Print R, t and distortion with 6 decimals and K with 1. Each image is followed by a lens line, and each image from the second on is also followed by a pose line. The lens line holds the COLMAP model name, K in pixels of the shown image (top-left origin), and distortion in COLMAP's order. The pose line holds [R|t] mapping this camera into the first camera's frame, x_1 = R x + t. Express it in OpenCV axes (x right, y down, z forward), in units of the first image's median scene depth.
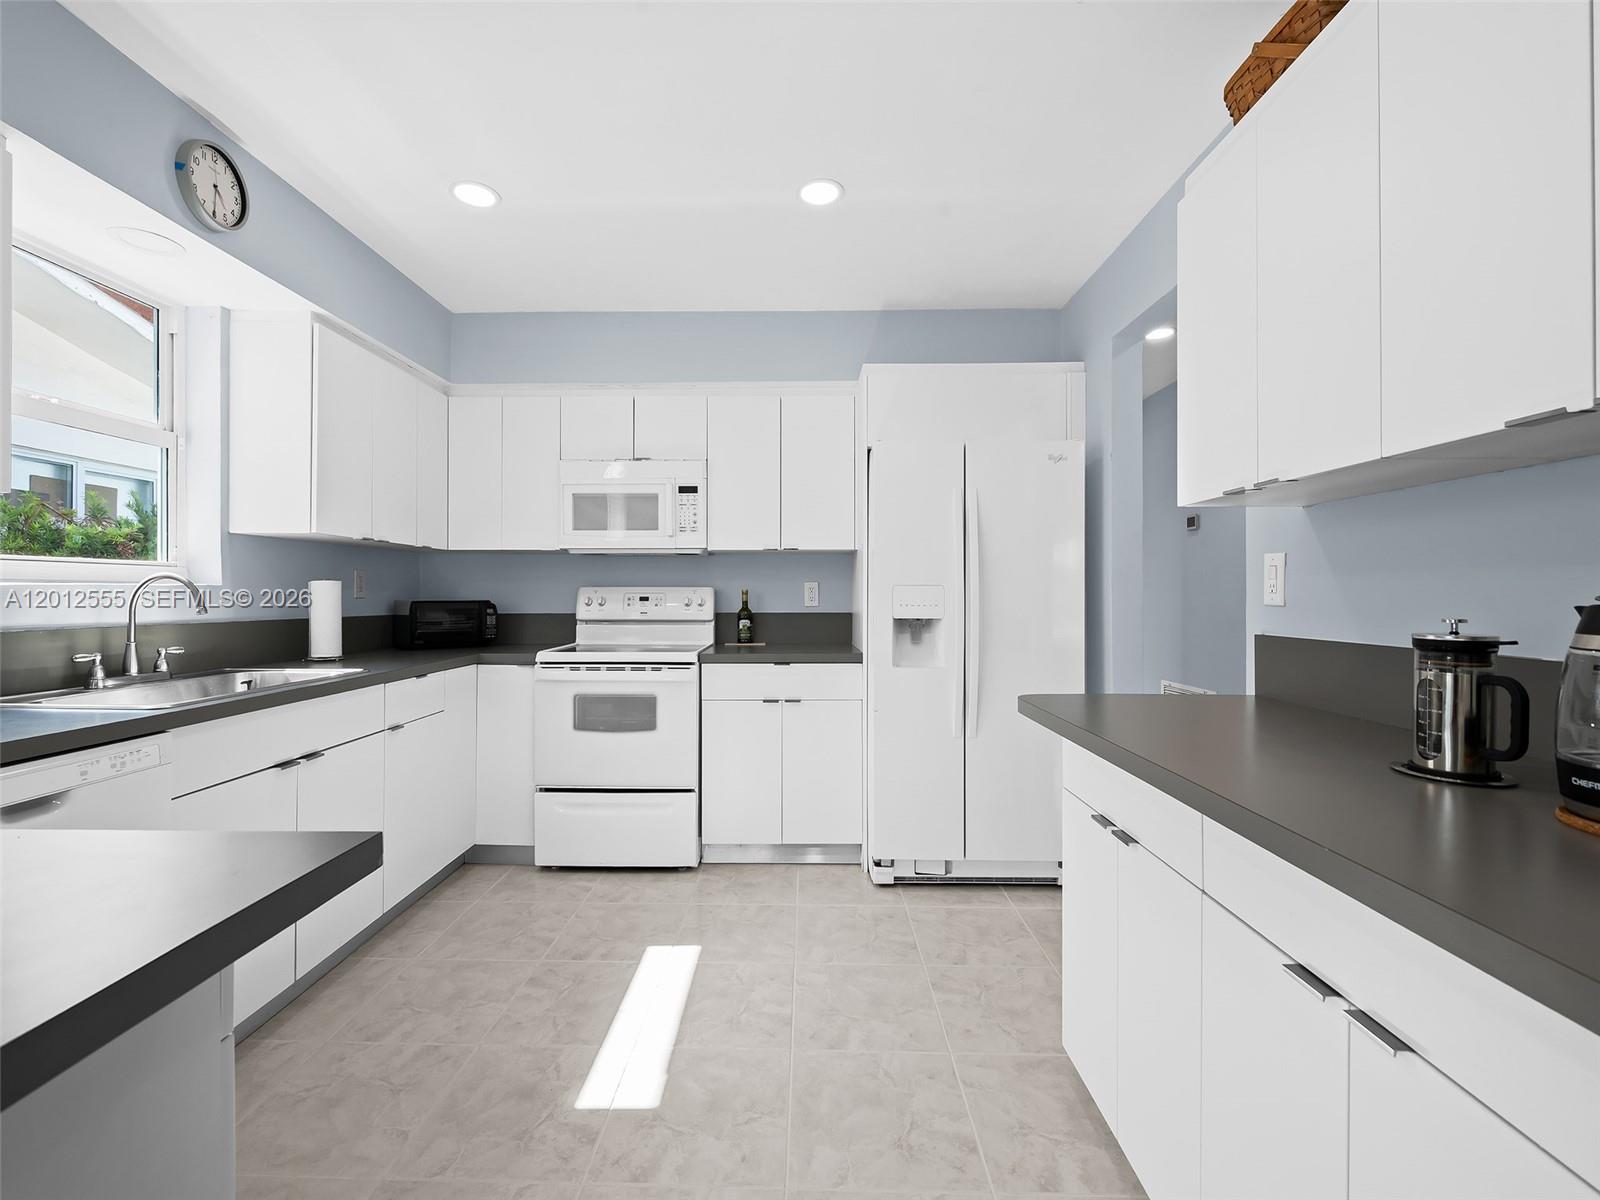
lens RADIAL K [[699.1, 0, 788.9], [0, 699.1, 595.5], [0, 0, 1]] dist [0.003314, -0.000798]
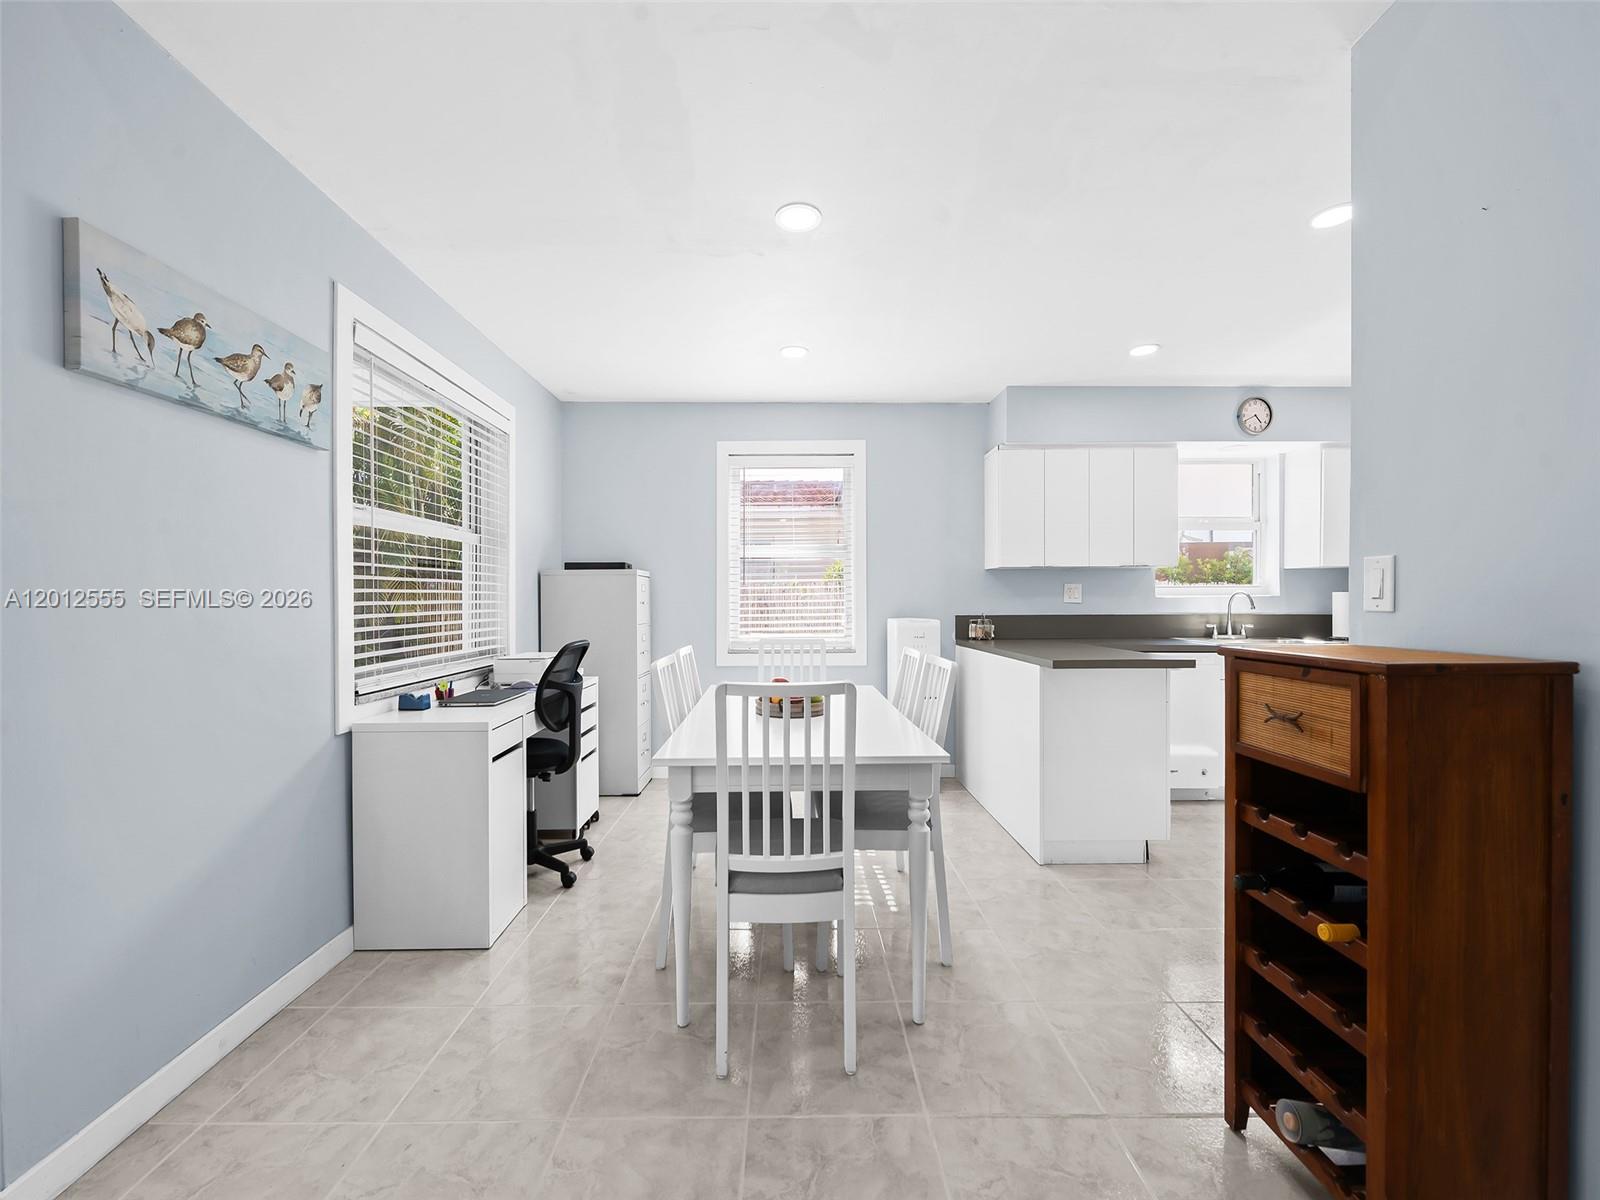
lens RADIAL K [[642.5, 0, 799.5], [0, 642.5, 604.7], [0, 0, 1]] dist [0.002193, 0.000193]
pose [[0.050158, 0.003538, -0.998735, 0.820293], [-0.001402, 0.999993, 0.003472, 0.005596], [0.998740, 0.001226, 0.050162, -0.386810]]
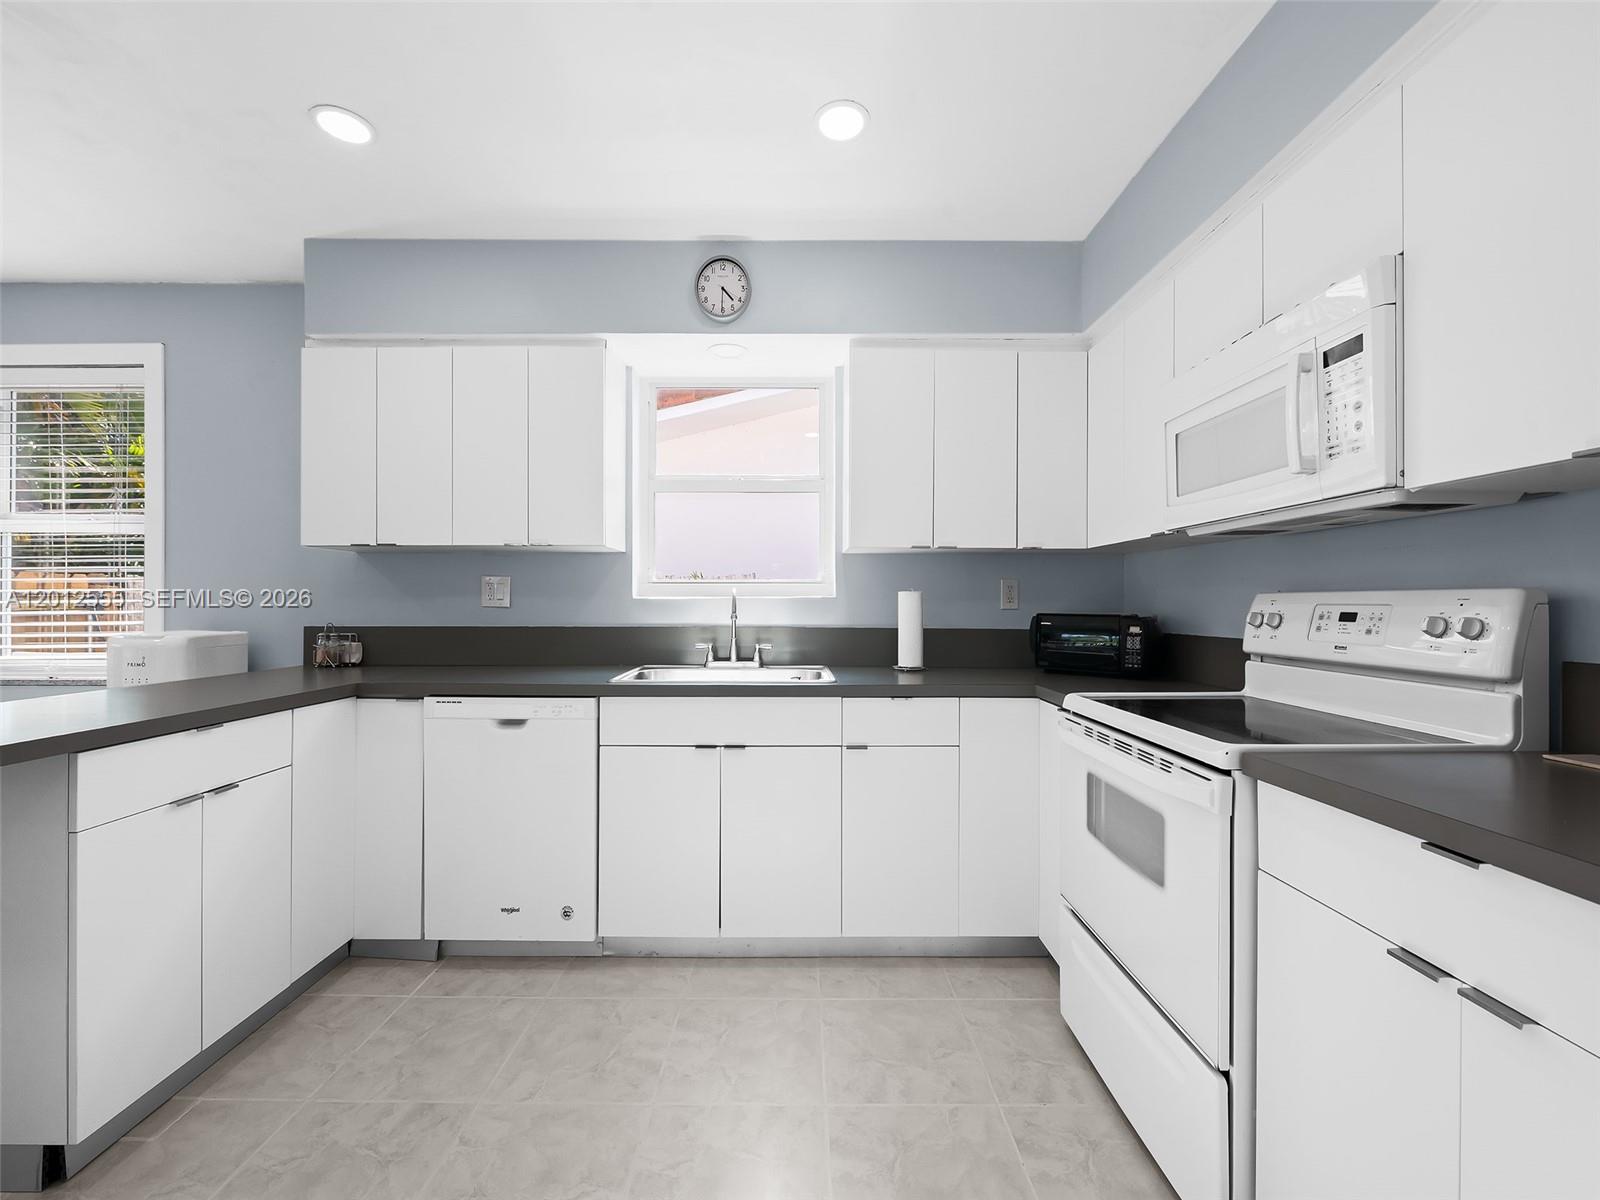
lens RADIAL K [[642.5, 0, 790.9], [0, 642.5, 606.9], [0, 0, 1]] dist [0.002193, 0.000193]
pose [[0.025722, 0.001865, -0.999667, 0.267154], [-0.007626, 0.999970, 0.001669, 0.000127], [0.999640, 0.007580, 0.025735, 0.796446]]
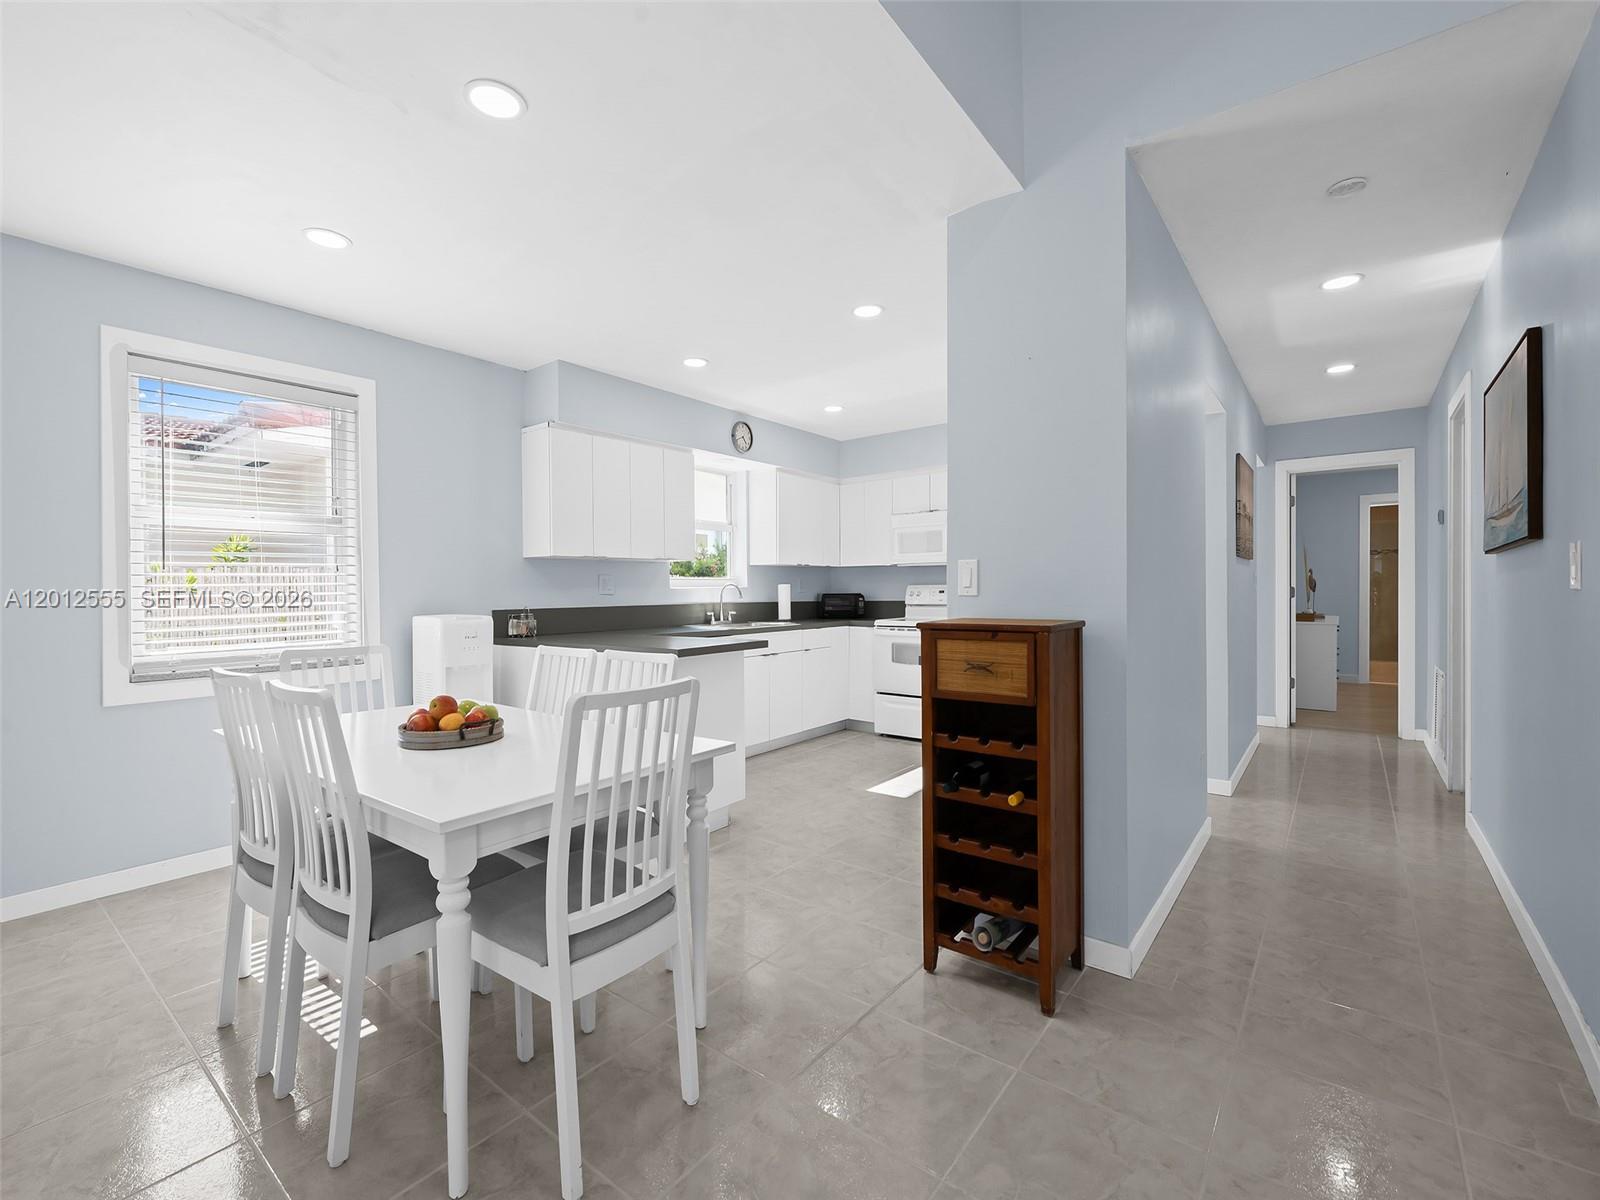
lens RADIAL K [[699.1, 0, 797.6], [0, 699.1, 601.7], [0, 0, 1]] dist [0.003314, -0.000798]
pose [[0.811444, -0.001057, -0.584429, 0.645036], [0.009118, 0.999900, 0.010851, 0.008882], [0.584359, -0.014134, 0.811372, -0.746071]]
